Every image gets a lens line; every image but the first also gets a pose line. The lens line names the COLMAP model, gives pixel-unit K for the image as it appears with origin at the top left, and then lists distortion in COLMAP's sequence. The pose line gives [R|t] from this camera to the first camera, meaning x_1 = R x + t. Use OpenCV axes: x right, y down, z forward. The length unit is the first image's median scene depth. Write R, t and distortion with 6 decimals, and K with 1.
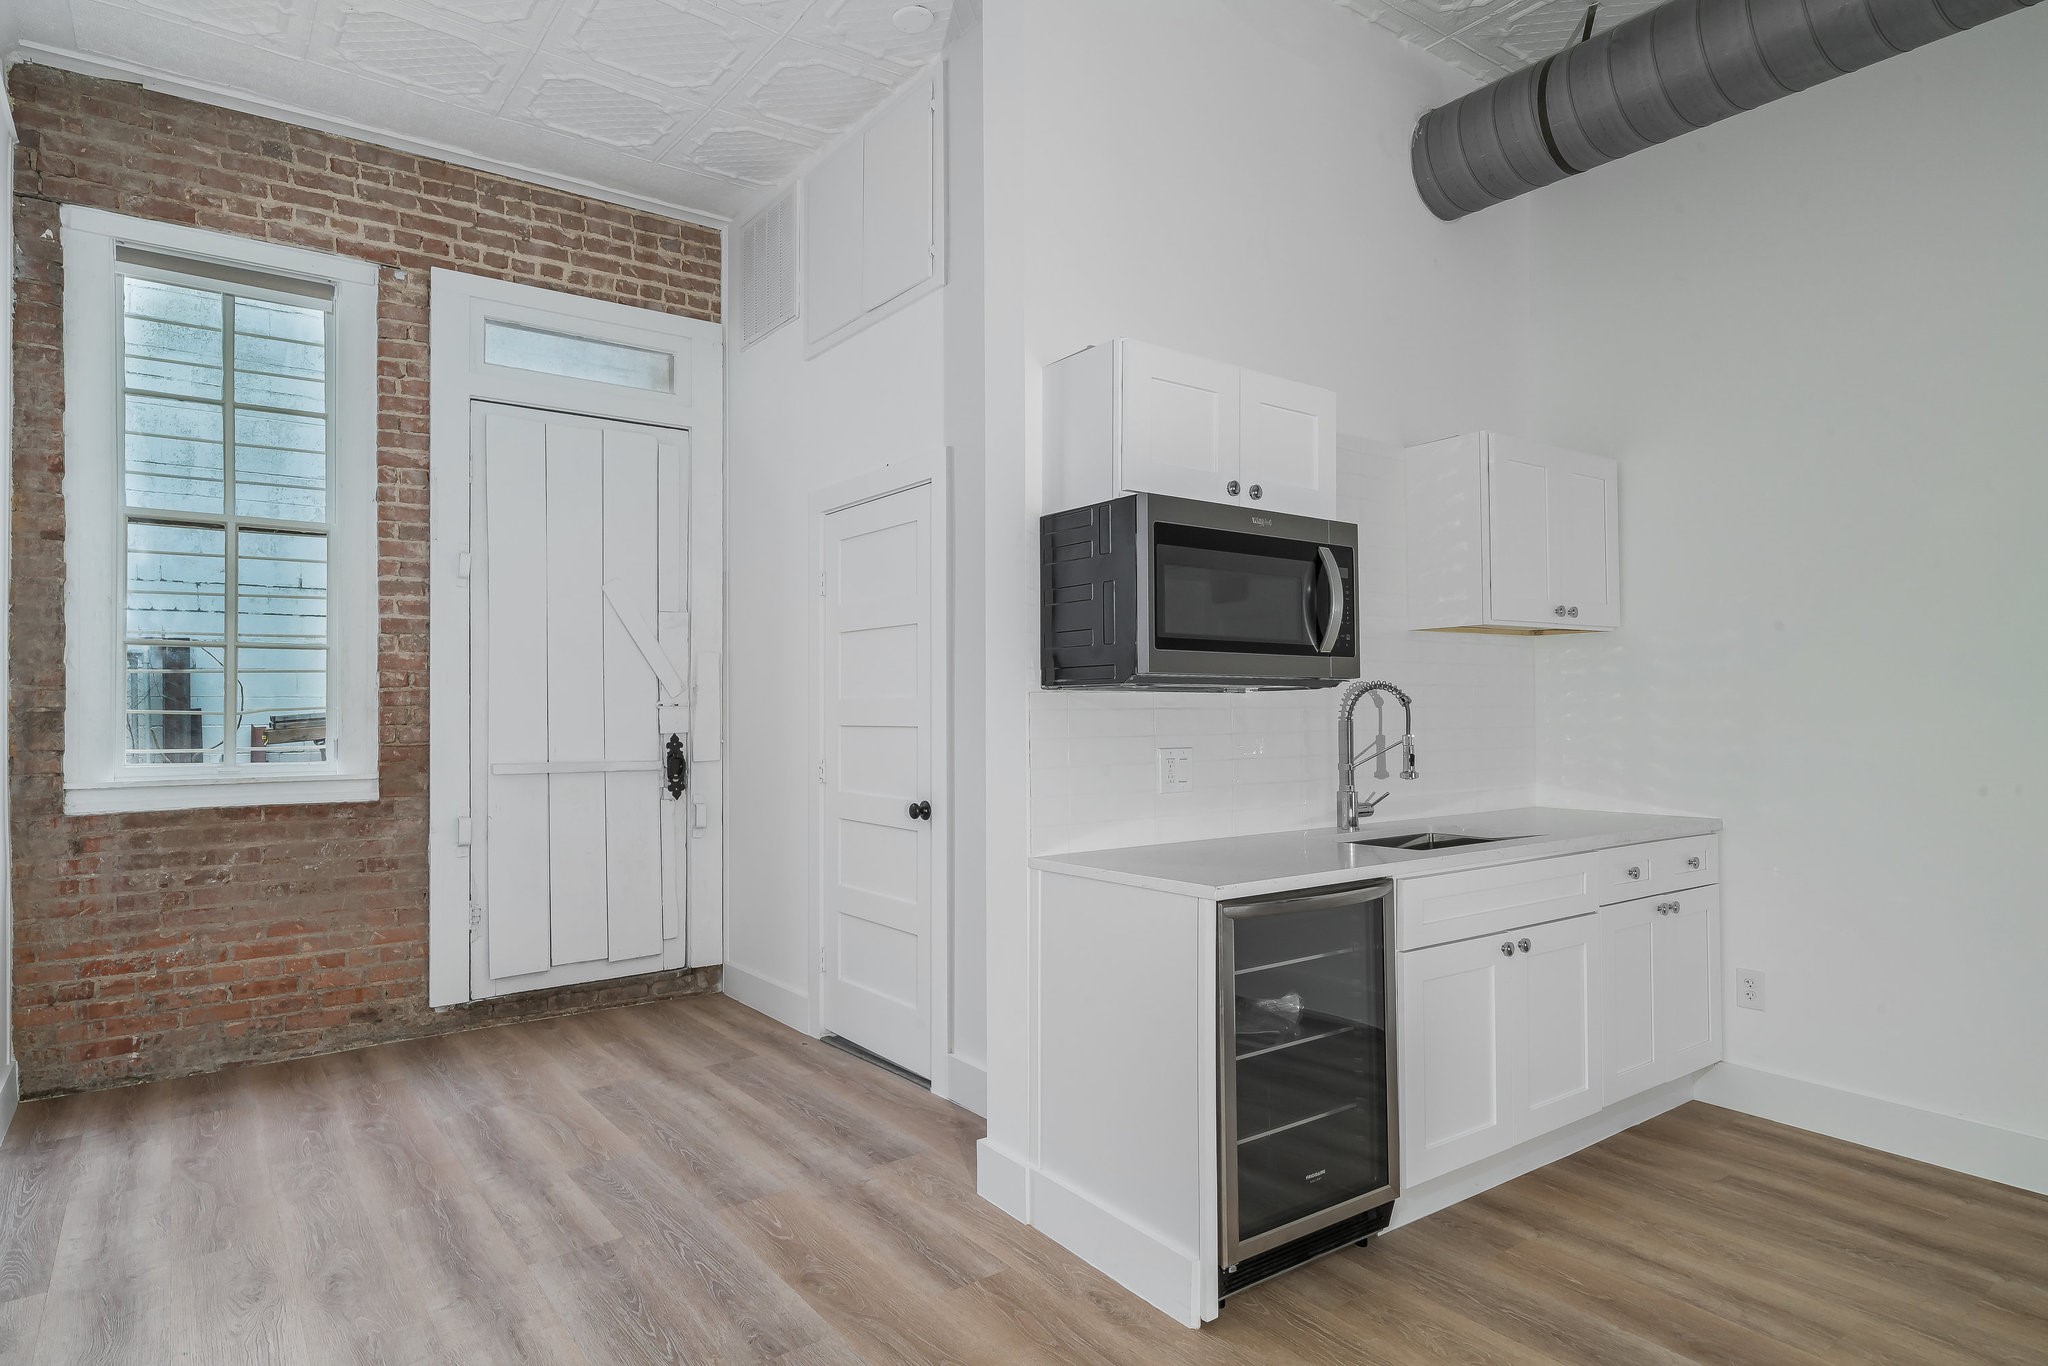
lens RADIAL K [[1165.3, 0, 1024.0], [0, 1165.3, 683.0], [0, 0, 1]] dist [0.010540, -0.000310]
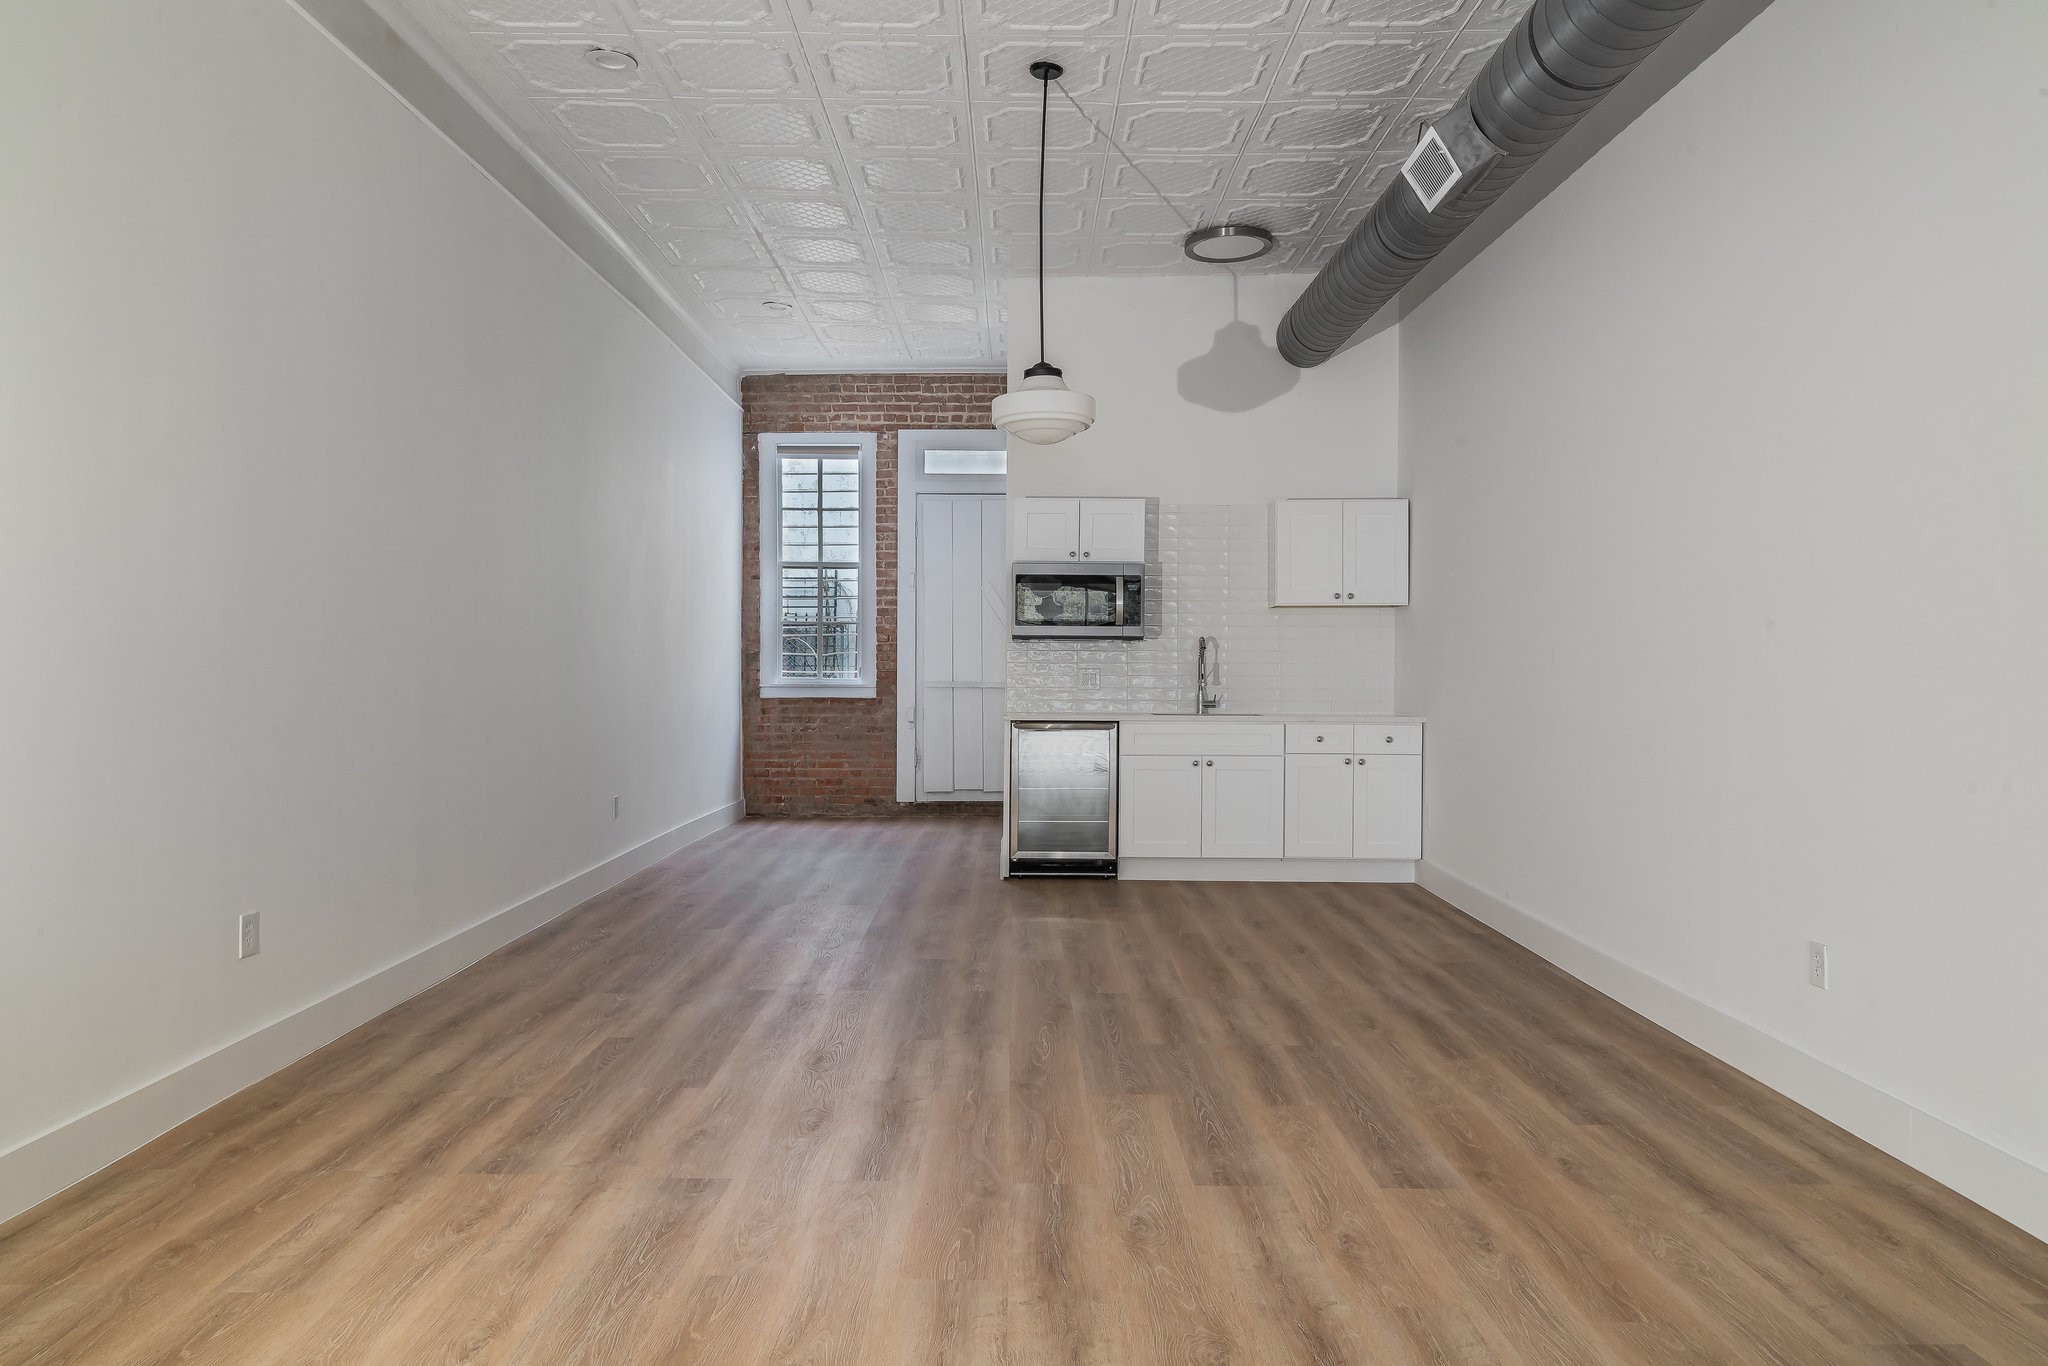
lens RADIAL K [[1680.7, 0, 1024.0], [0, 1680.7, 683.0], [0, 0, 1]] dist [-0.004425, 0.001687]
pose [[0.772778, 0.011879, -0.634565, 1.519662], [0.003940, 0.999716, 0.023513, 0.006737], [0.634664, -0.020670, 0.772511, -1.108474]]
